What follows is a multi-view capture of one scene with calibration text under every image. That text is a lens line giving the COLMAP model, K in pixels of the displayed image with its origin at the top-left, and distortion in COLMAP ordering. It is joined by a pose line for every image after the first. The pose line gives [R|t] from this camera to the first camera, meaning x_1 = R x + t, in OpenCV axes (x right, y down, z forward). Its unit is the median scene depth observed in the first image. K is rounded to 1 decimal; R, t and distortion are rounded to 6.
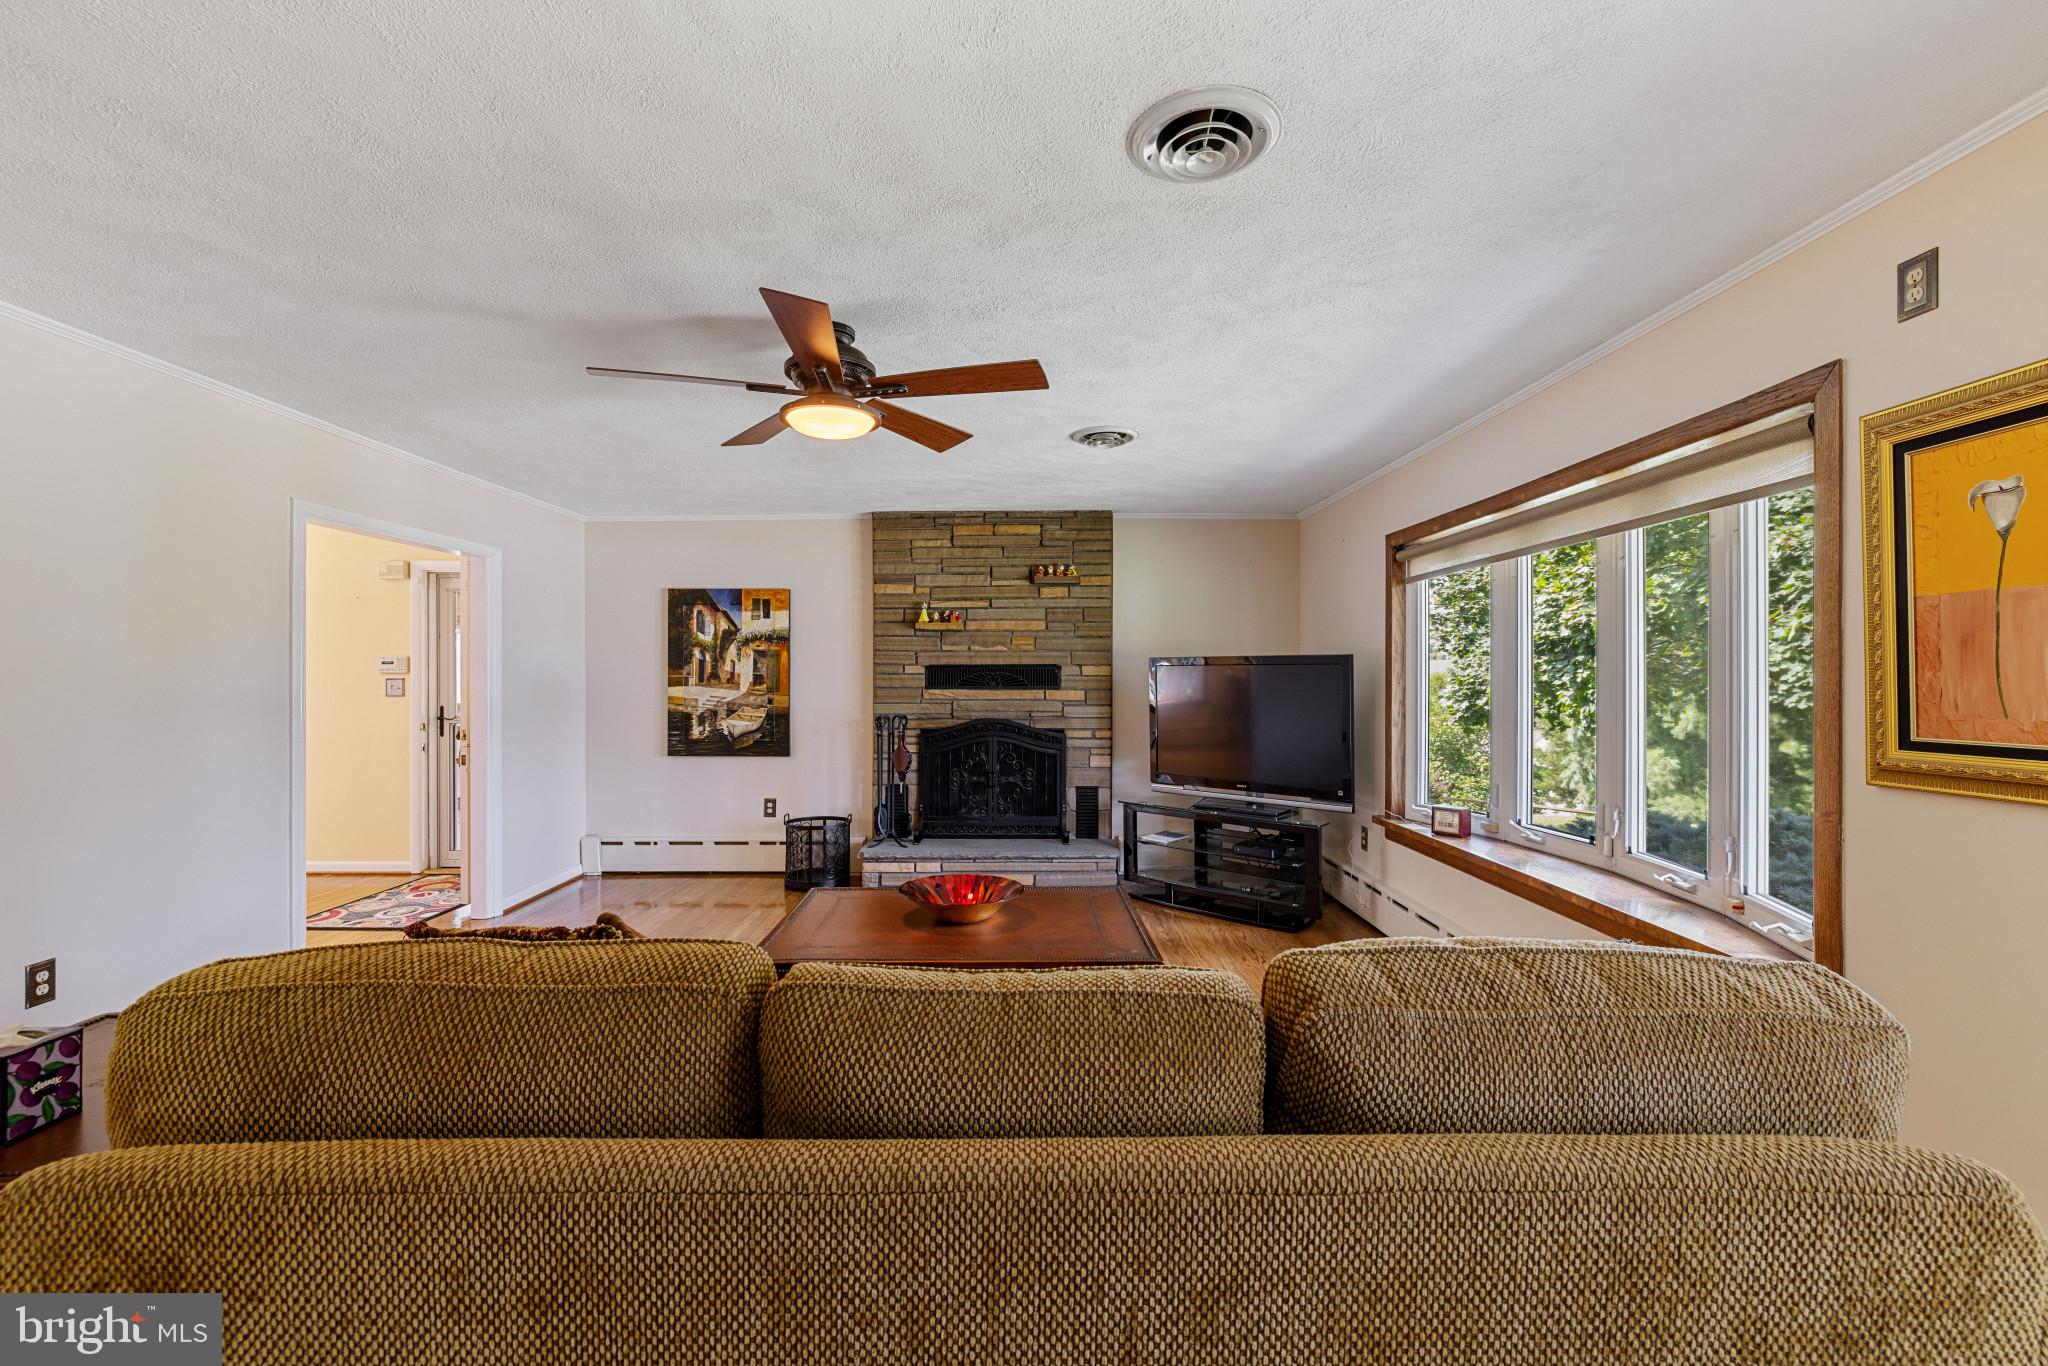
lens RADIAL K [[870.5, 0, 1009.5], [0, 870.5, 679.5], [0, 0, 1]] dist [-0.002279, -0.000140]
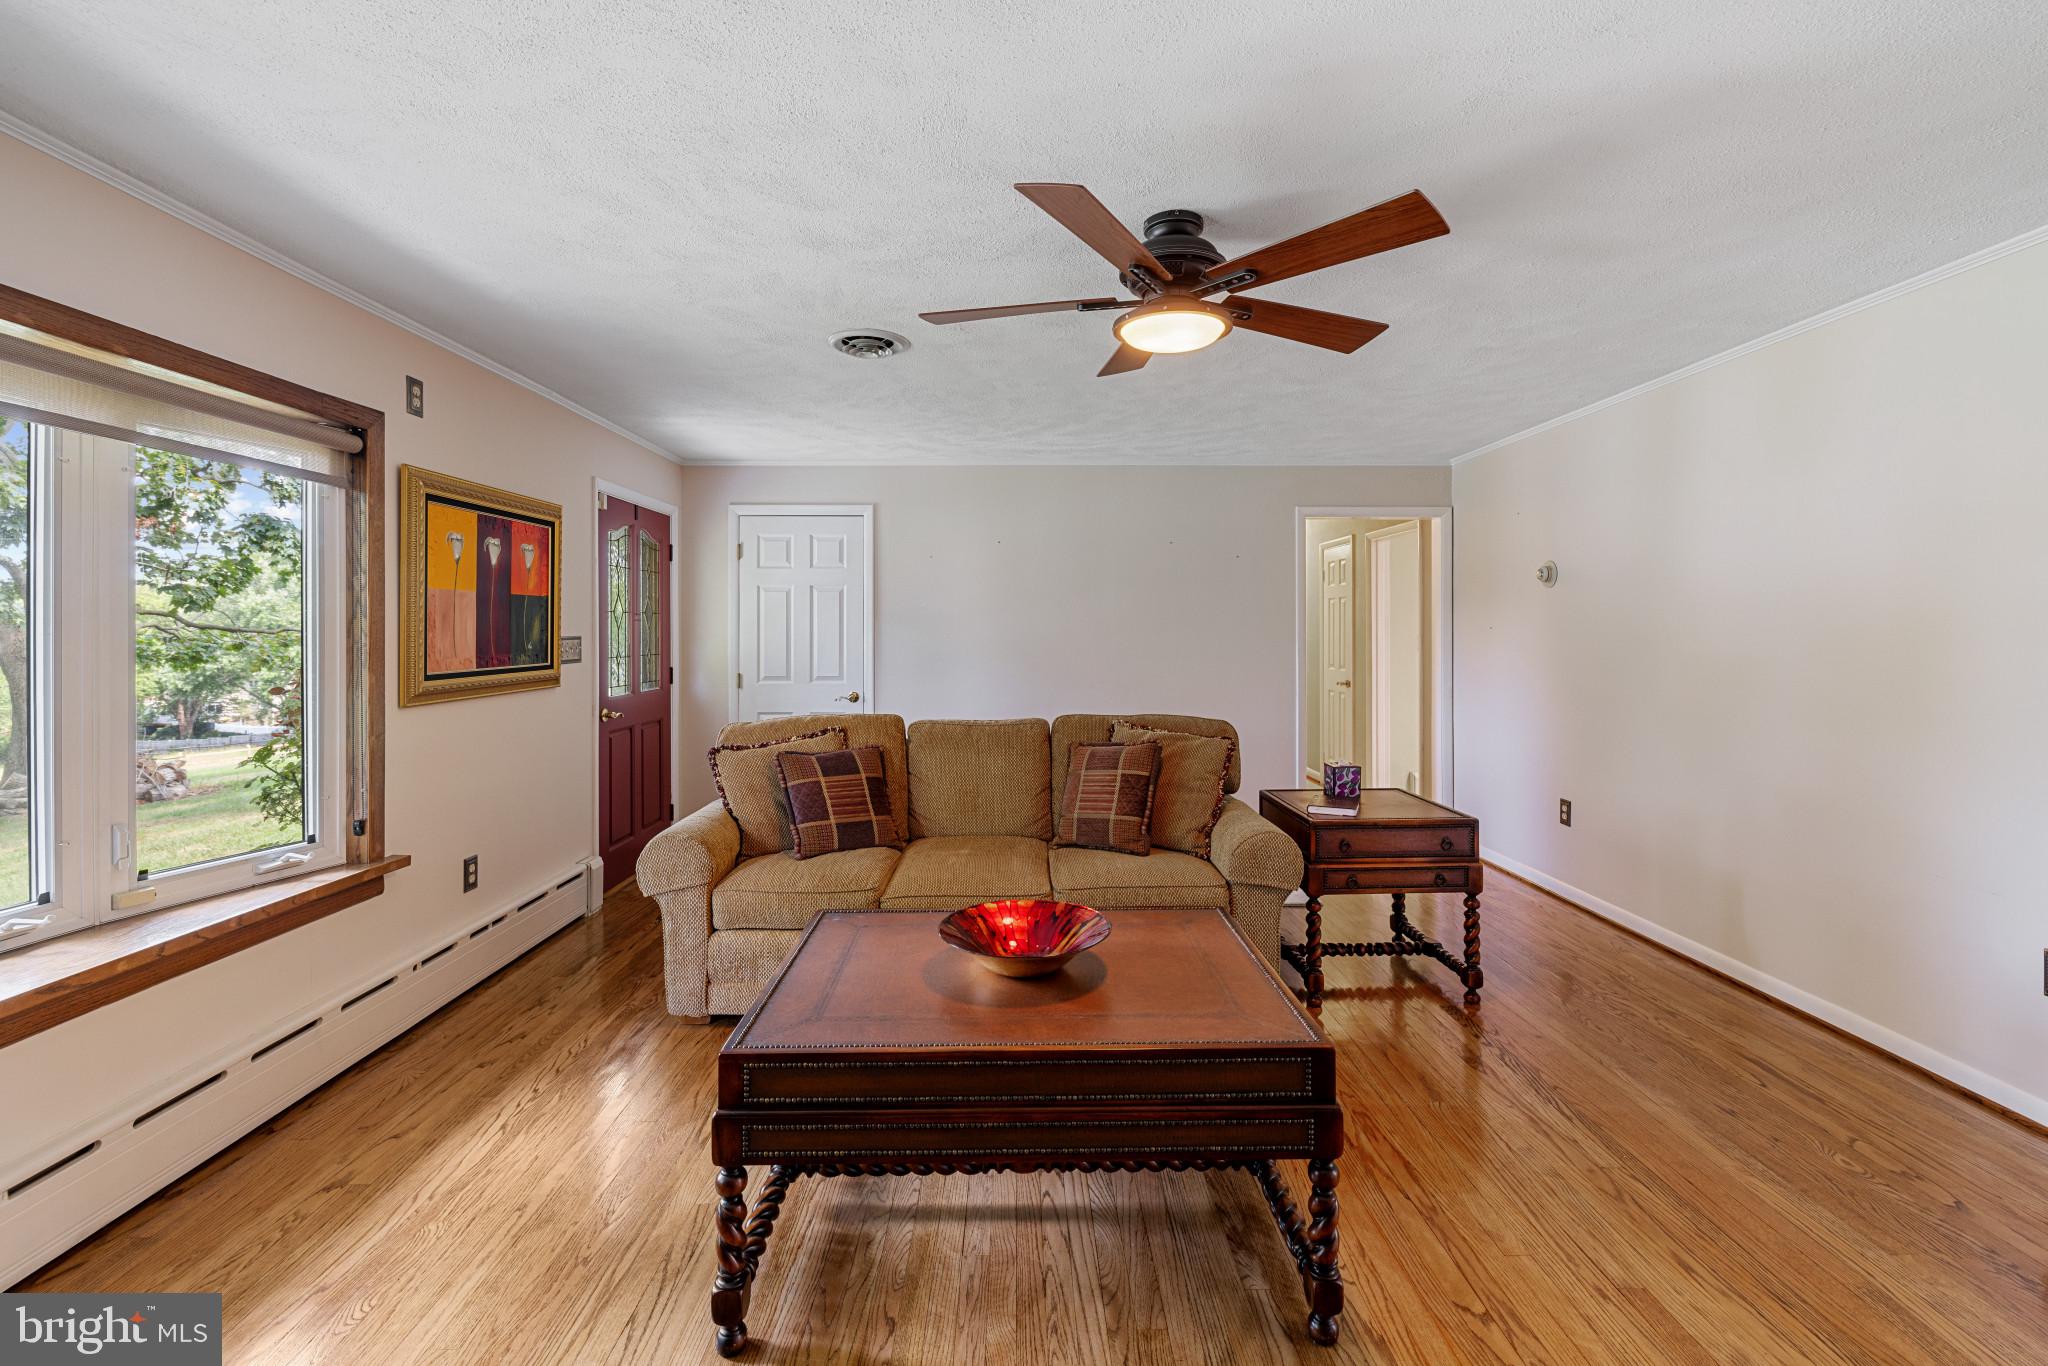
lens RADIAL K [[870.5, 0, 1045.2], [0, 870.5, 631.4], [0, 0, 1]] dist [-0.002279, -0.000140]
pose [[-0.999404, 0.004325, -0.034243, -0.024734], [0.004165, 0.999980, 0.004760, -0.004812], [0.034263, 0.004615, -0.999402, 0.836573]]
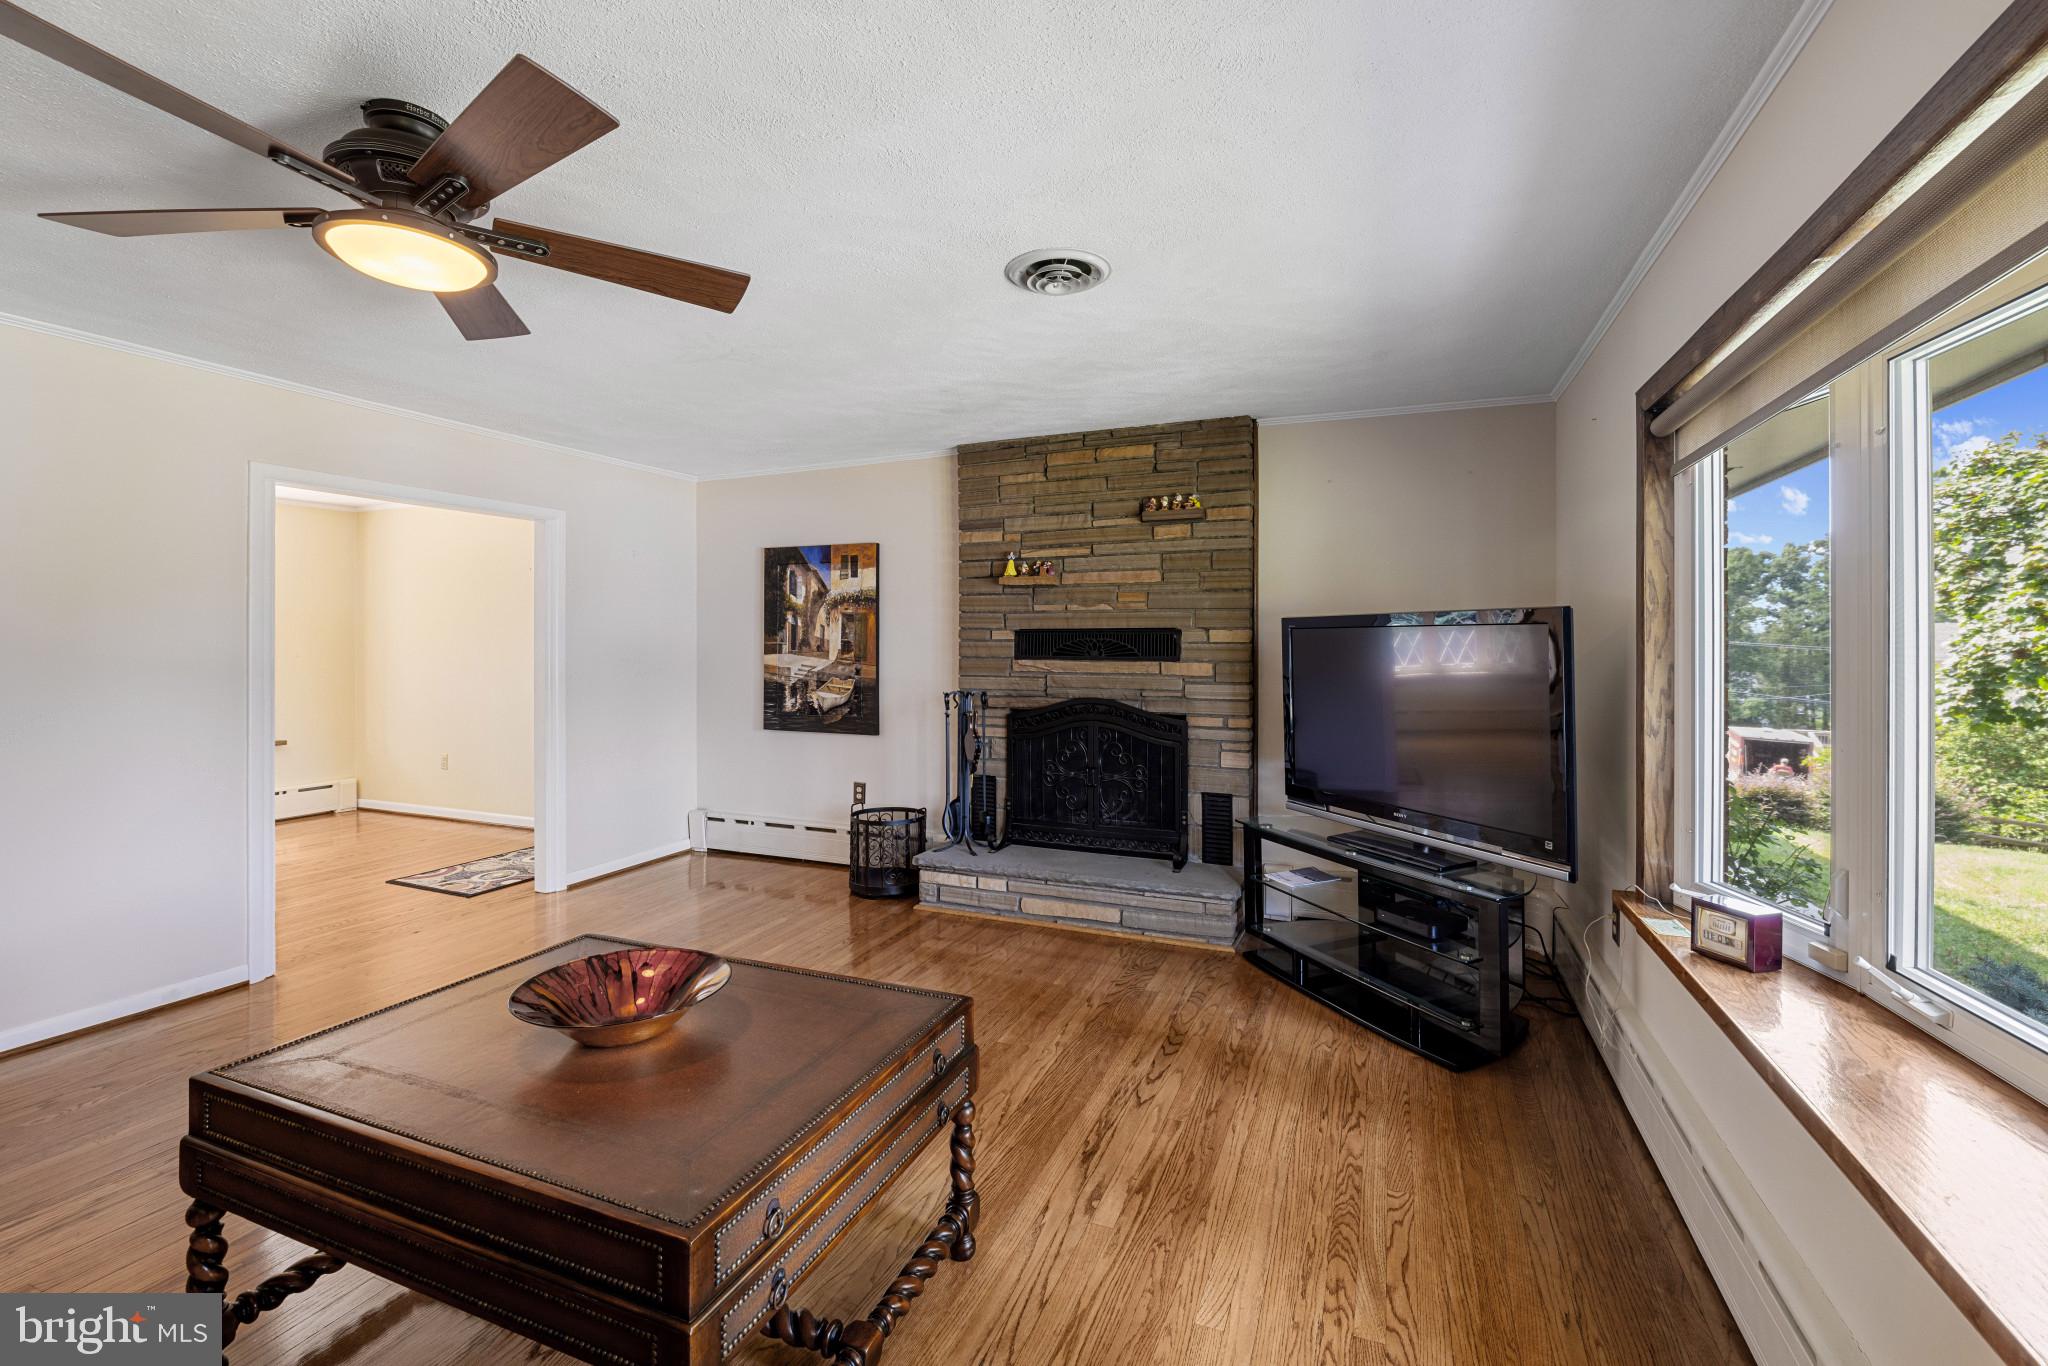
lens RADIAL K [[870.5, 0, 1018.4], [0, 870.5, 642.3], [0, 0, 1]] dist [-0.002279, -0.000140]
pose [[0.925853, 0.001134, -0.377881, 0.211715], [-0.003484, 0.999979, -0.005536, -0.000180], [0.377867, 0.006442, 0.925838, 0.255171]]
